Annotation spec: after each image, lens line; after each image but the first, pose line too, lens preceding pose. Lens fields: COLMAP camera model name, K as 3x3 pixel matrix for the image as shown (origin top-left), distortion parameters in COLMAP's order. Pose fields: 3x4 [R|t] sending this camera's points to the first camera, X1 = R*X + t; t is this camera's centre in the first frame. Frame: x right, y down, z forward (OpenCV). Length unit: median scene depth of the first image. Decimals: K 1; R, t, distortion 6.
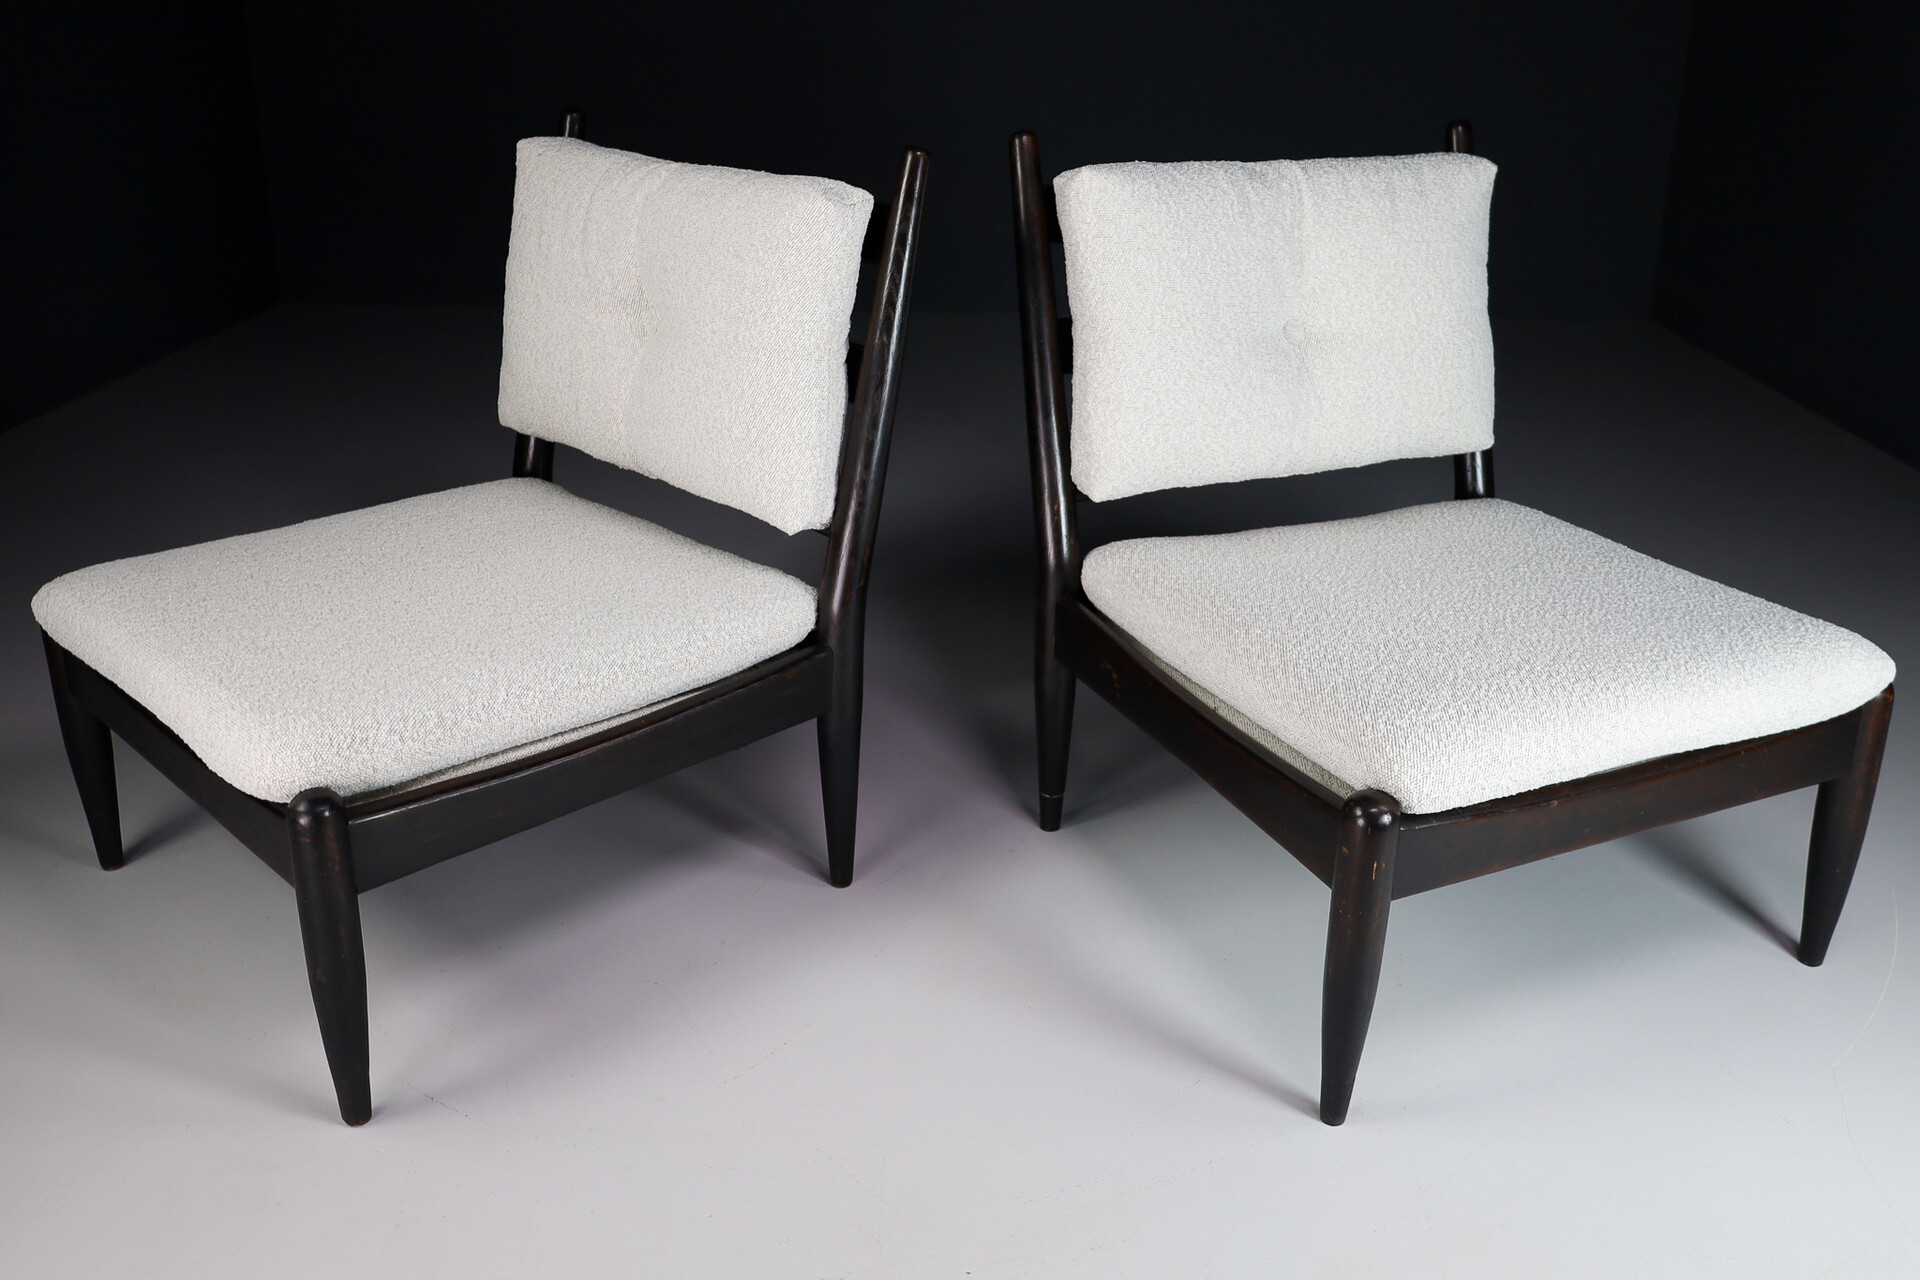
lens RADIAL K [[1510.1, 0, 950.5], [0, 1510.1, 615.0], [0, 0, 1]] dist [-0.014055, 0.003843]
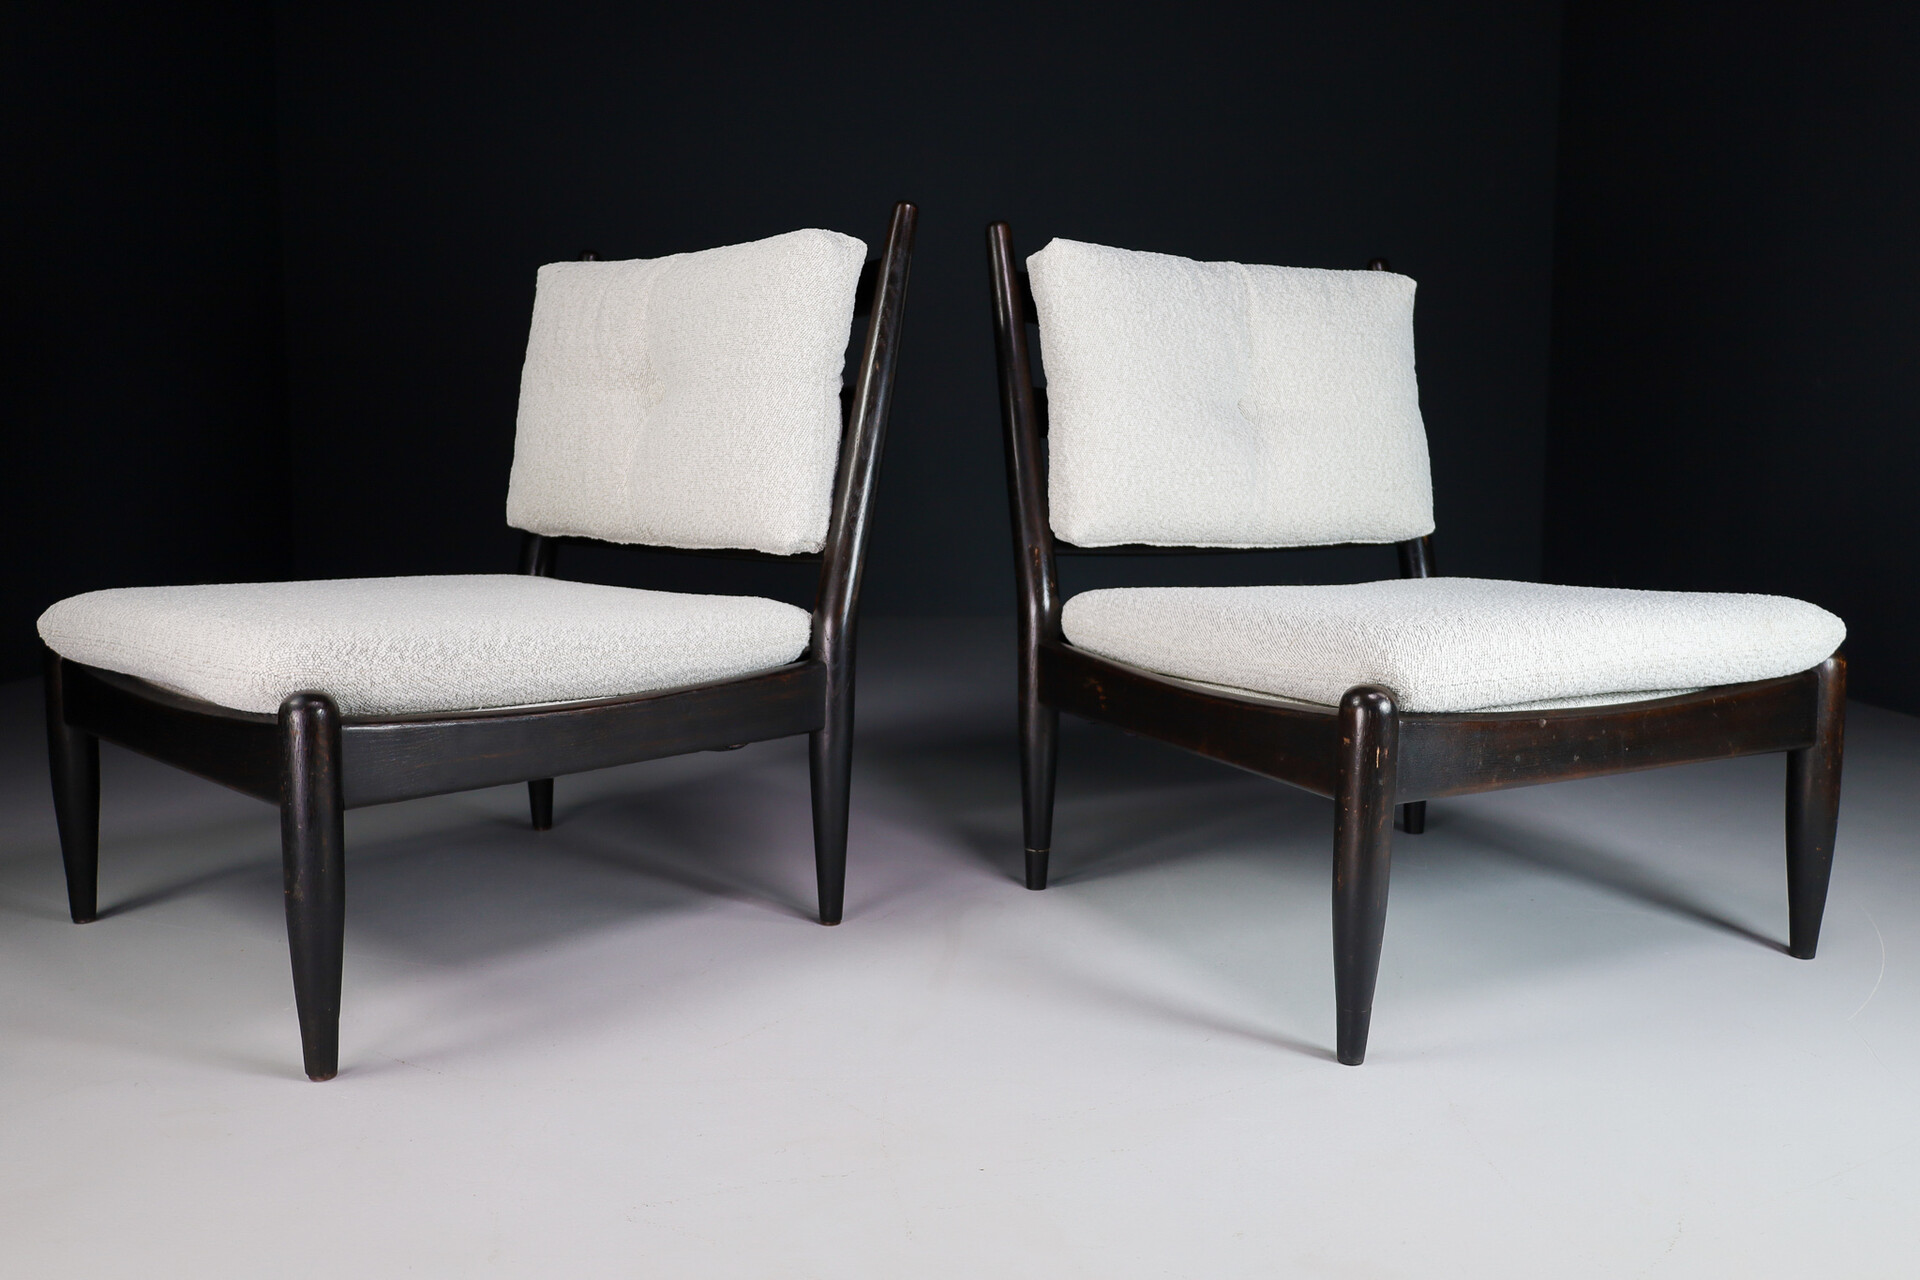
lens RADIAL K [[1389.9, 0, 949.5], [0, 1389.9, 682.7], [0, 0, 1]] dist [-0.008005, -0.007130]
pose [[0.999400, -0.007708, 0.033775, -0.026333], [0.015217, 0.973520, -0.228094, 0.256605], [-0.031123, 0.228471, 0.973053, 0.079363]]
